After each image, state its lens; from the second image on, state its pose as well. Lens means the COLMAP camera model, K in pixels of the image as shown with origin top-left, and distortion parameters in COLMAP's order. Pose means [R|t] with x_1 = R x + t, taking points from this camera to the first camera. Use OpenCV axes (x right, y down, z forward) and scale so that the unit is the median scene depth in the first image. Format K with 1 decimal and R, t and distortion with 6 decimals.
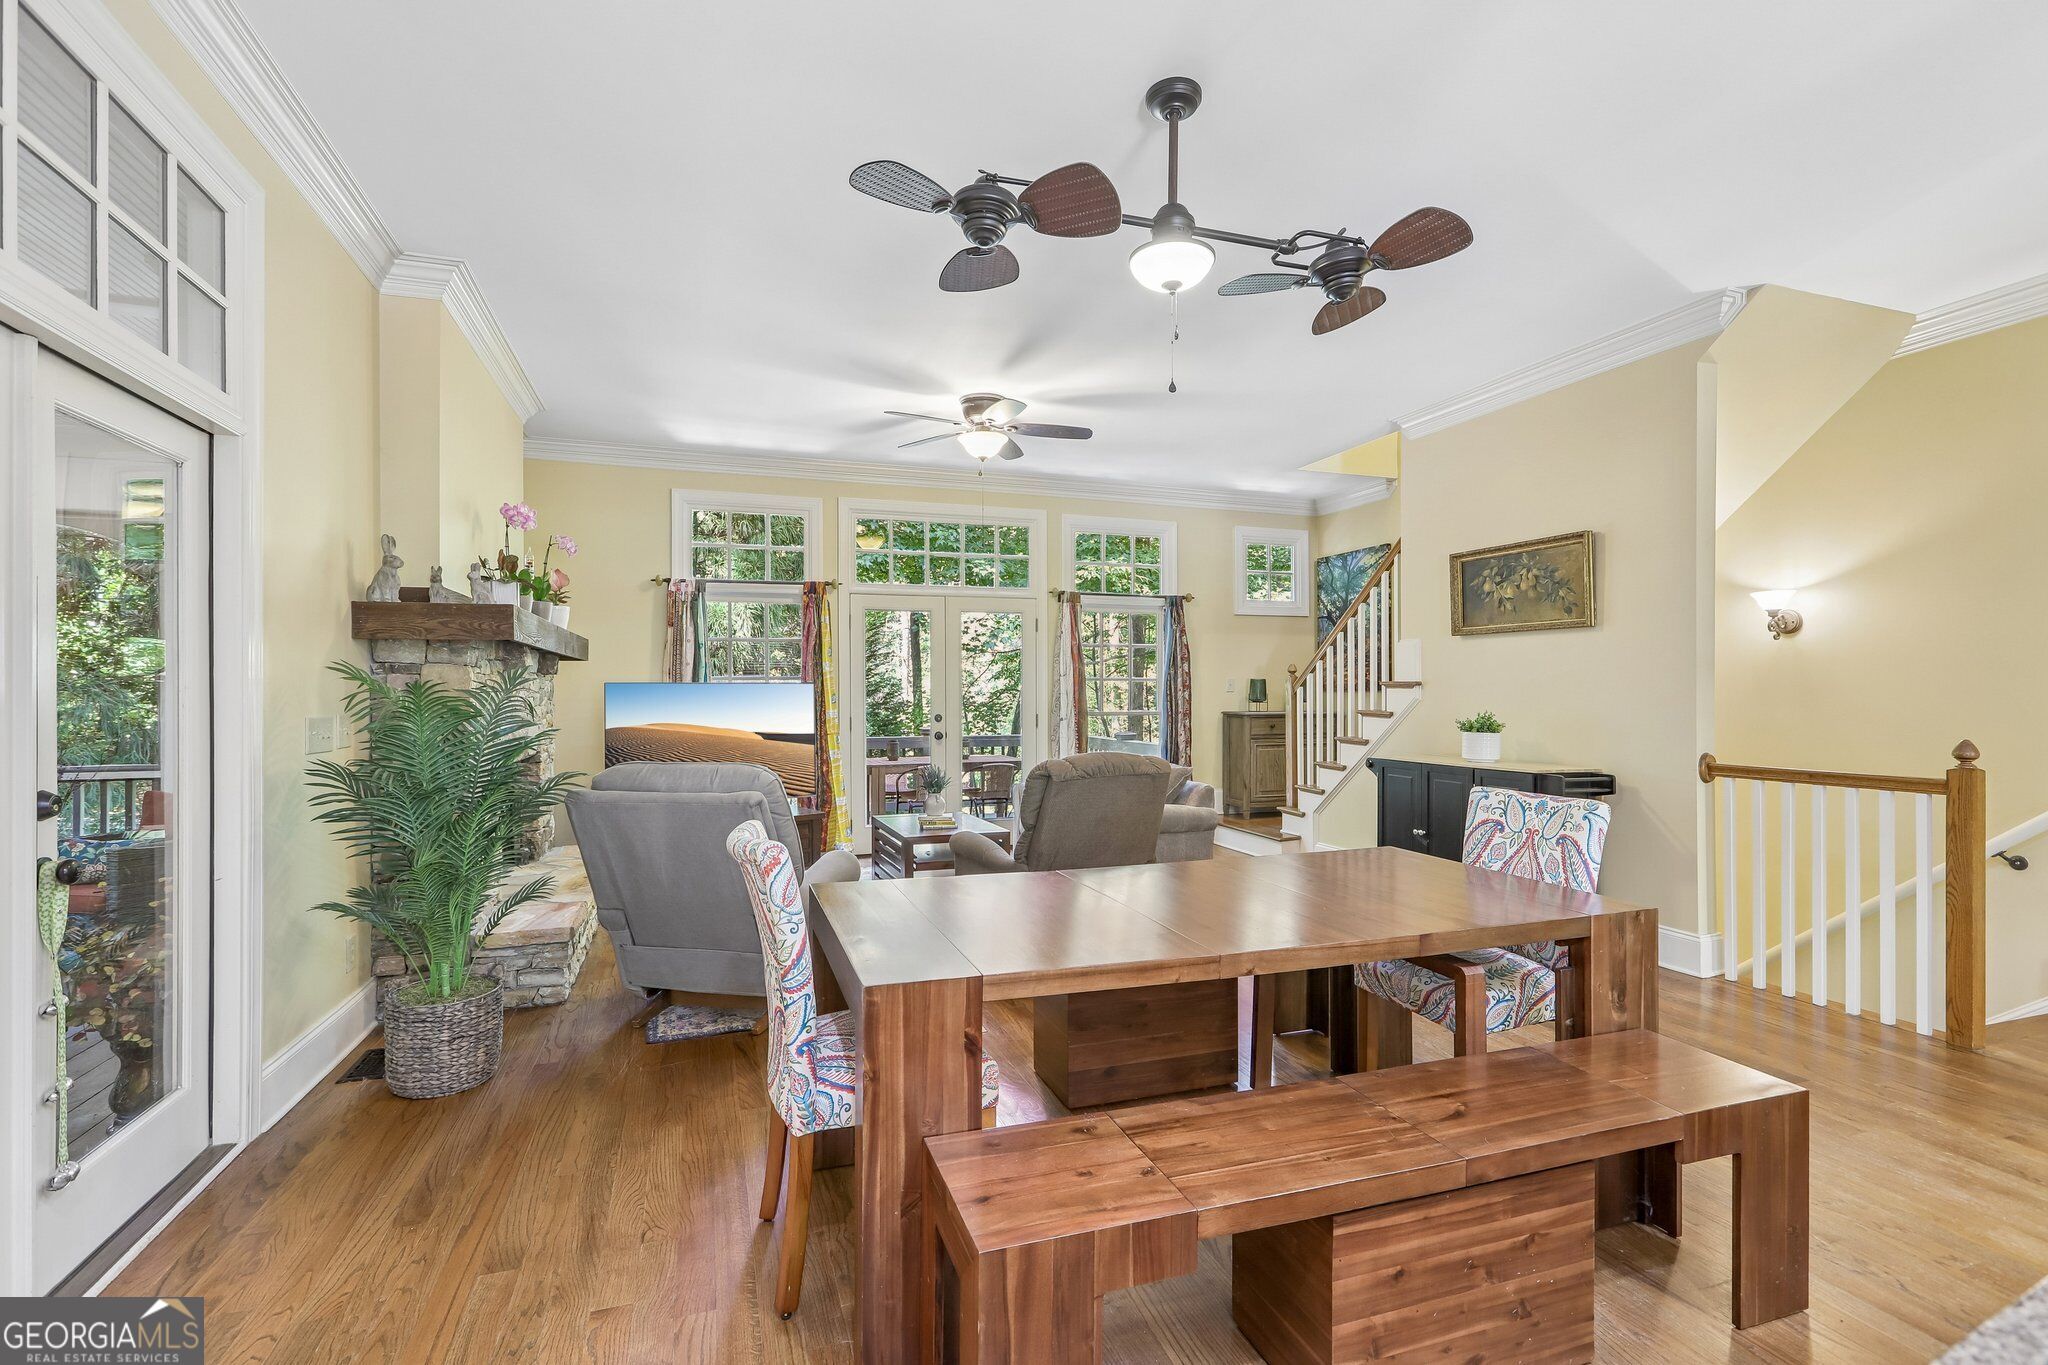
lens RADIAL K [[921.3, 0, 1010.6], [0, 921.3, 689.8], [0, 0, 1]] dist [-0.003571, 0.003153]
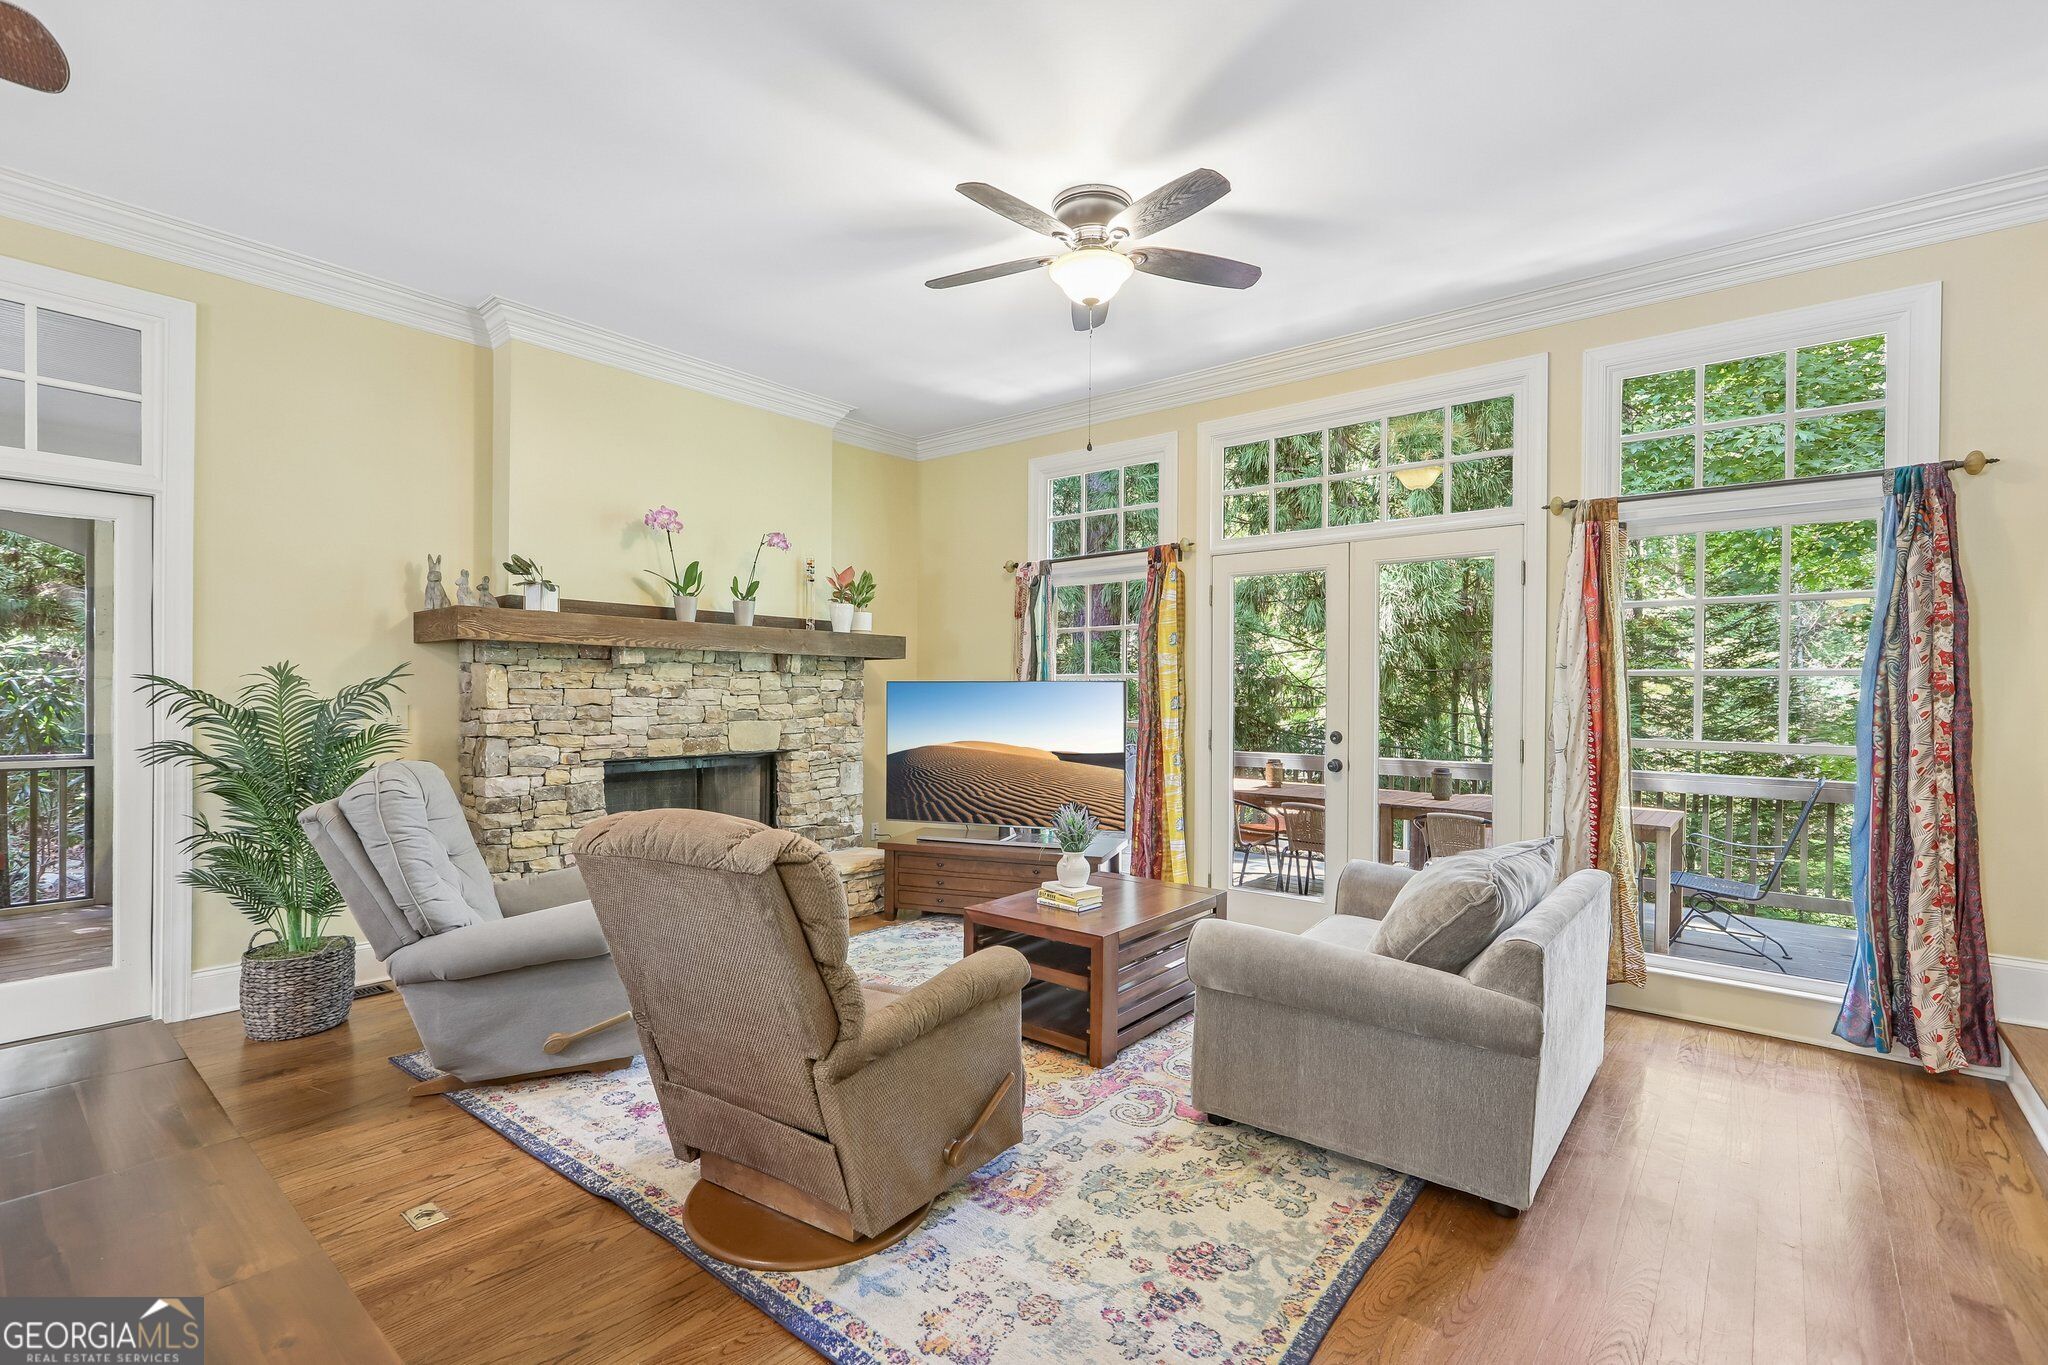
lens RADIAL K [[921.3, 0, 1019.4], [0, 921.3, 696.8], [0, 0, 1]] dist [-0.003571, 0.003153]
pose [[0.525401, 0.011151, -0.850782, 0.494920], [-0.007788, 0.999935, 0.008296, -0.000717], [0.850819, 0.002267, 0.525454, 0.704134]]
